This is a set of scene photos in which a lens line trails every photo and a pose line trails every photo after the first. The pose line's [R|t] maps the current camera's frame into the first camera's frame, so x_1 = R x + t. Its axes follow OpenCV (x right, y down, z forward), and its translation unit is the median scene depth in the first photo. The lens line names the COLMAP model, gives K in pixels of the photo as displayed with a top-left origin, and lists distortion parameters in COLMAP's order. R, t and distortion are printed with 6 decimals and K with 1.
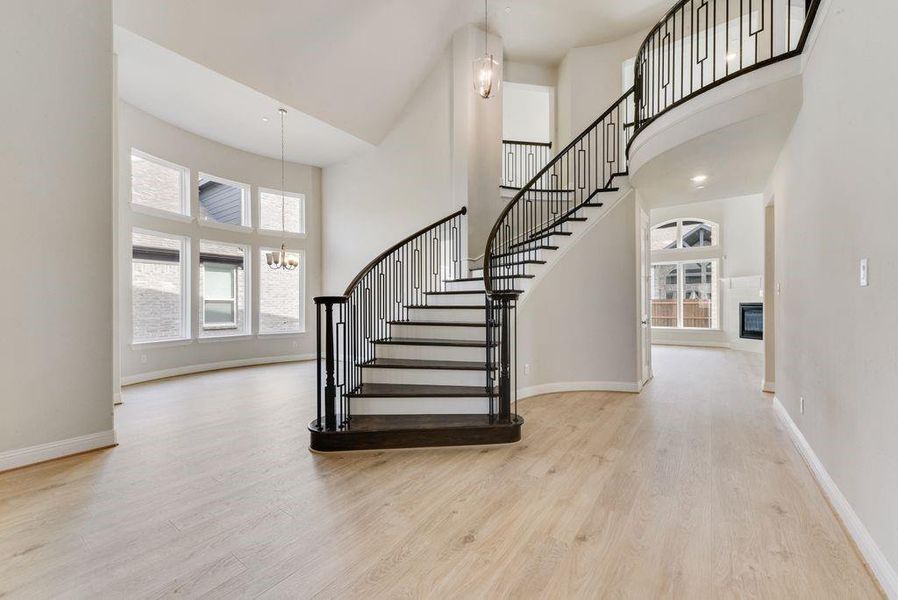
lens RADIAL K [[354.0, 0, 449.2], [0, 354.0, 302.5], [0, 0, 1]] dist [0.013171, 0.000098]
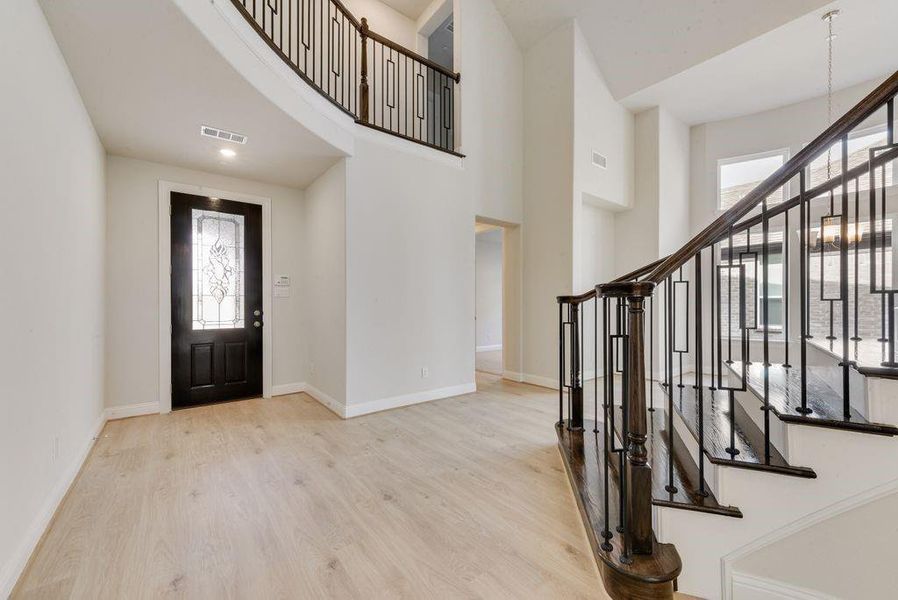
lens RADIAL K [[354.0, 0, 453.6], [0, 354.0, 301.3], [0, 0, 1]] dist [0.013171, 0.000098]
pose [[-0.263918, -0.002408, -0.964542, 0.716403], [0.009029, 0.999947, -0.004967, 0.001523], [0.964503, -0.010020, -0.263882, 0.947145]]
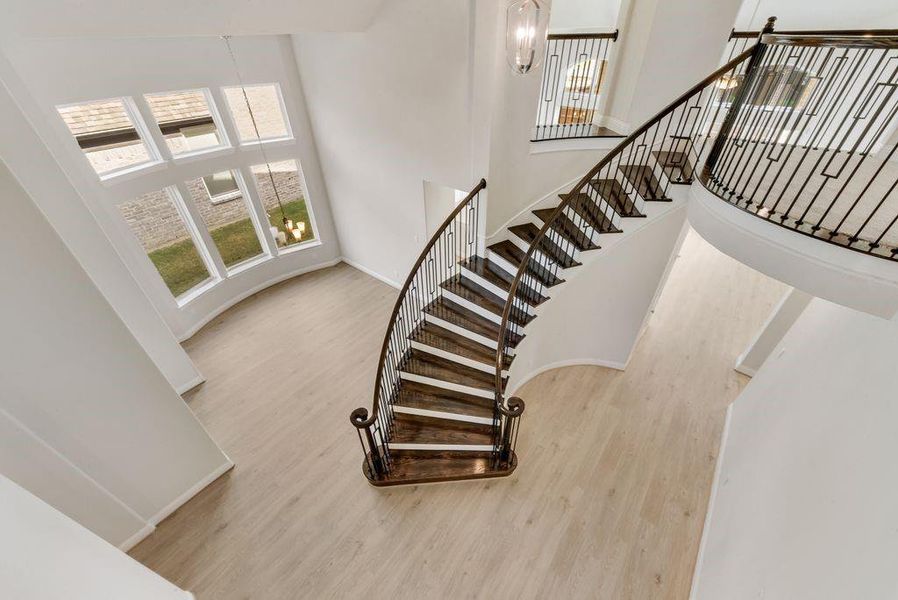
lens RADIAL K [[354.0, 0, 450.7], [0, 354.0, 299.2], [0, 0, 1]] dist [0.013171, 0.000098]
pose [[0.999266, 0.010264, -0.036915, -0.003937], [0.014386, 0.792442, 0.609777, -1.048241], [0.035512, -0.609861, 0.791713, 0.305942]]
